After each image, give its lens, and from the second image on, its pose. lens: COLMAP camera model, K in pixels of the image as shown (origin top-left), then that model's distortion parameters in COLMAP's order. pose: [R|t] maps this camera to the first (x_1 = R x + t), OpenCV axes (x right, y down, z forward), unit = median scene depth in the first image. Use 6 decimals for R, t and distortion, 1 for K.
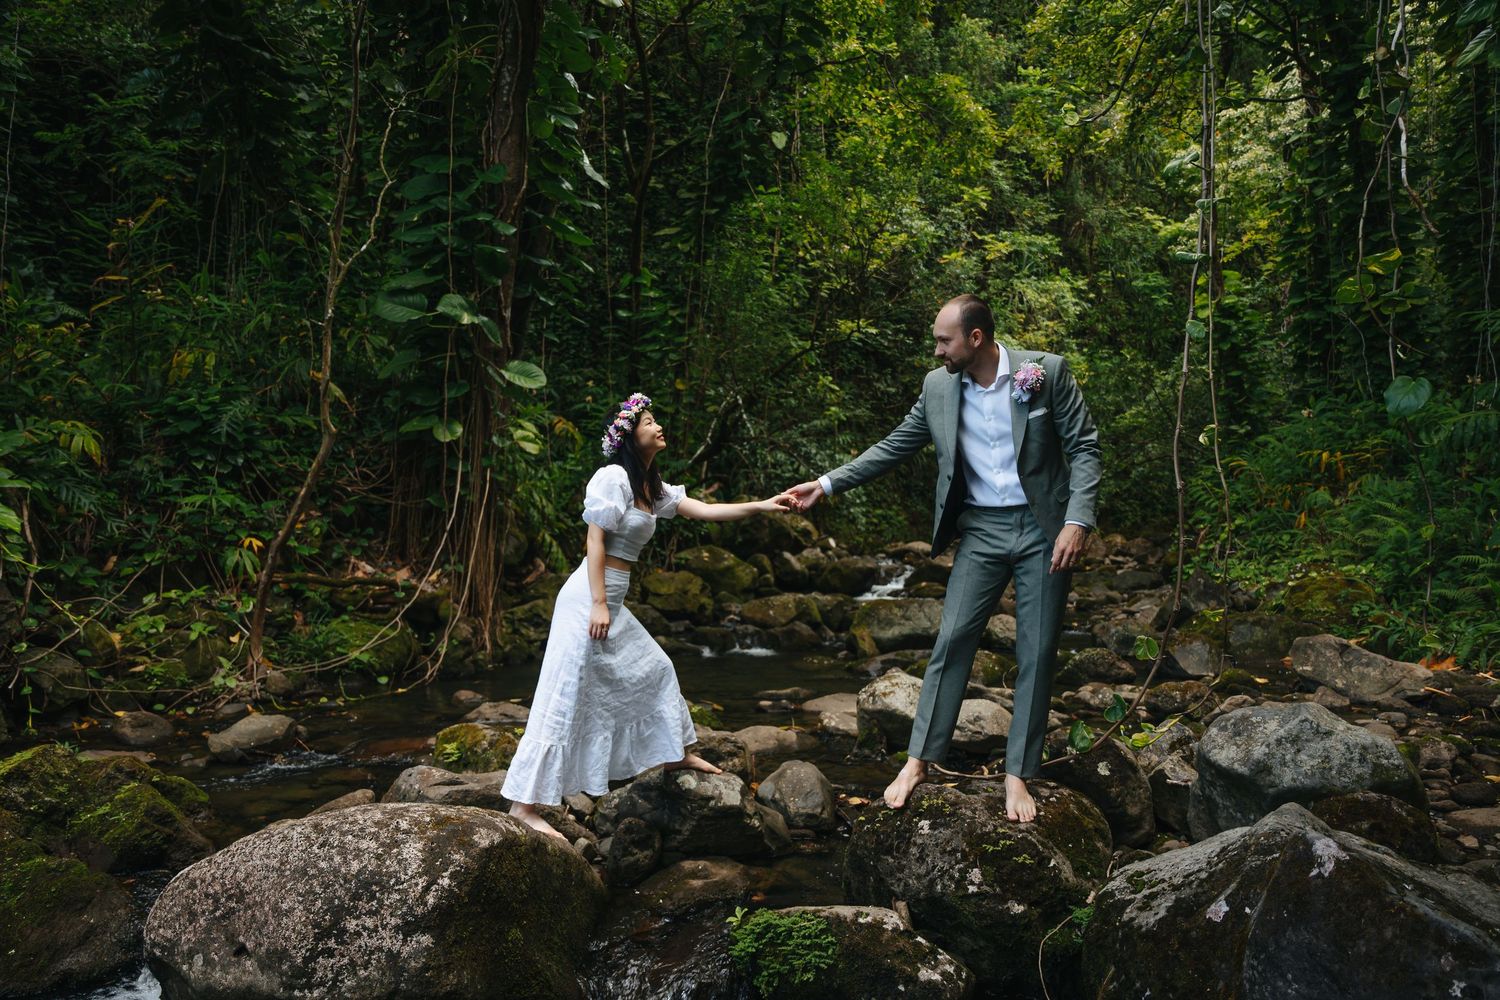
lens RADIAL K [[986.2, 0, 750.0], [0, 986.2, 500.0], [0, 0, 1]] dist [-0.017520, -0.000970]
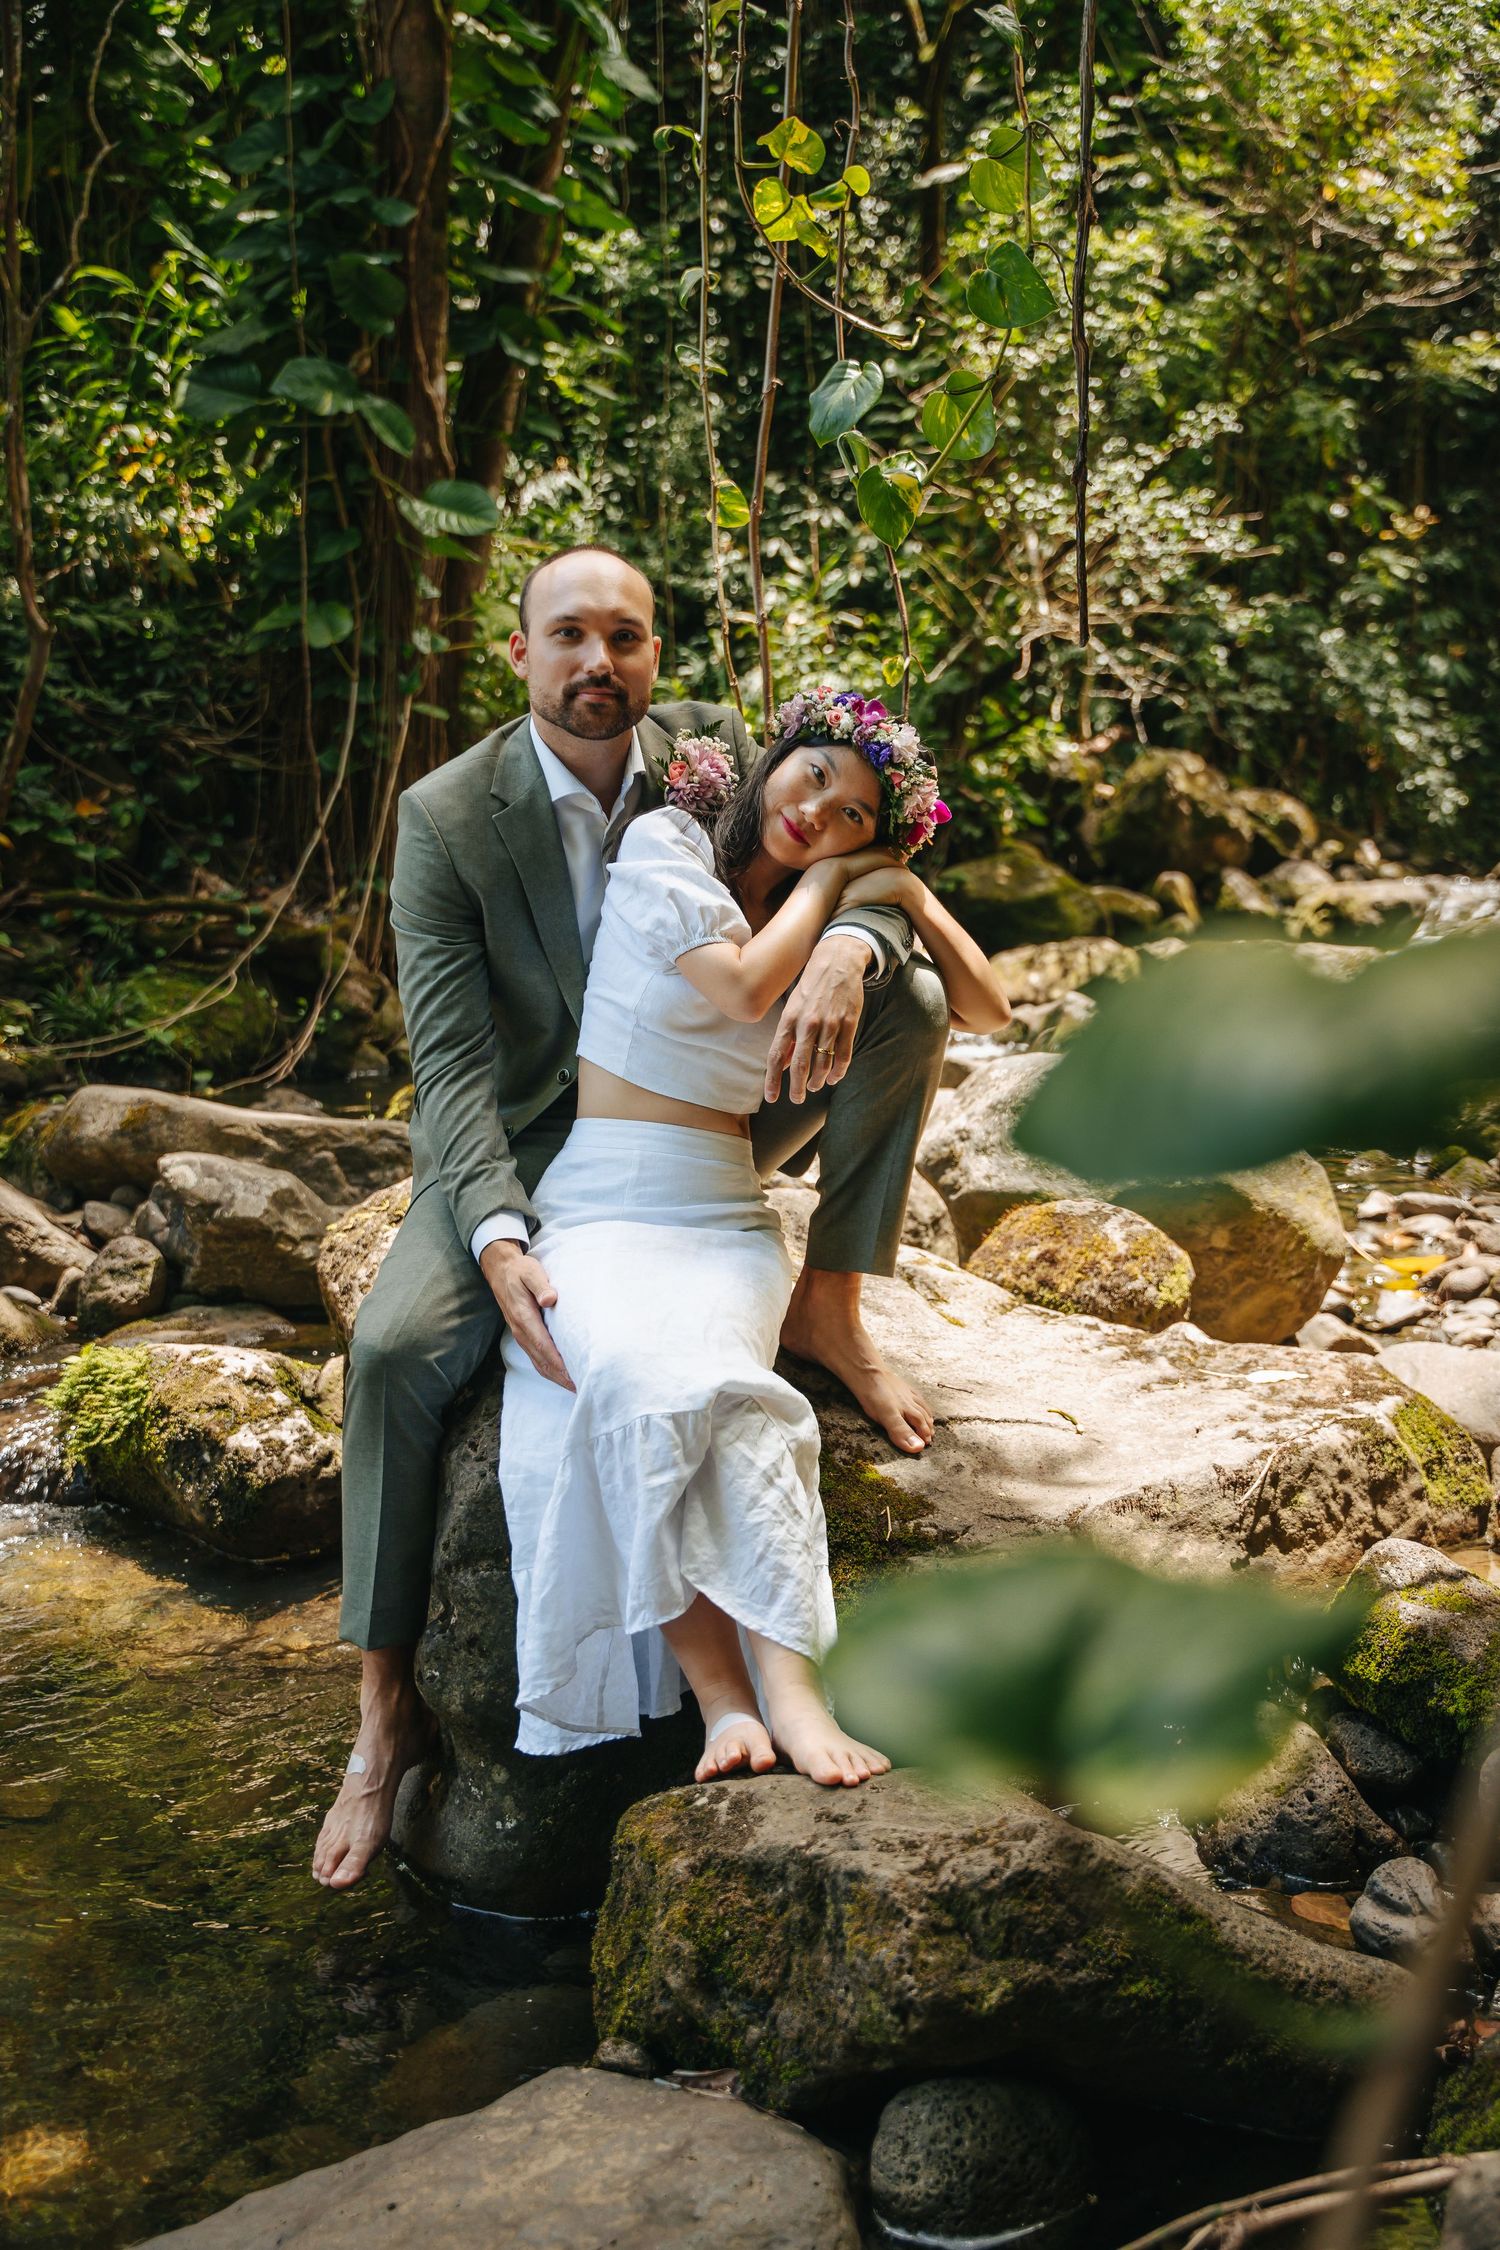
lens RADIAL K [[2048.0, 0, 750.0], [0, 2048.0, 1125.0], [0, 0, 1]] dist [0.003646, 0.003479]
pose [[0.956447, 0.024098, -0.290910, 0.255208], [0.023935, 0.986757, 0.160432, 0.025495], [0.290923, -0.160407, 0.943204, -0.029118]]
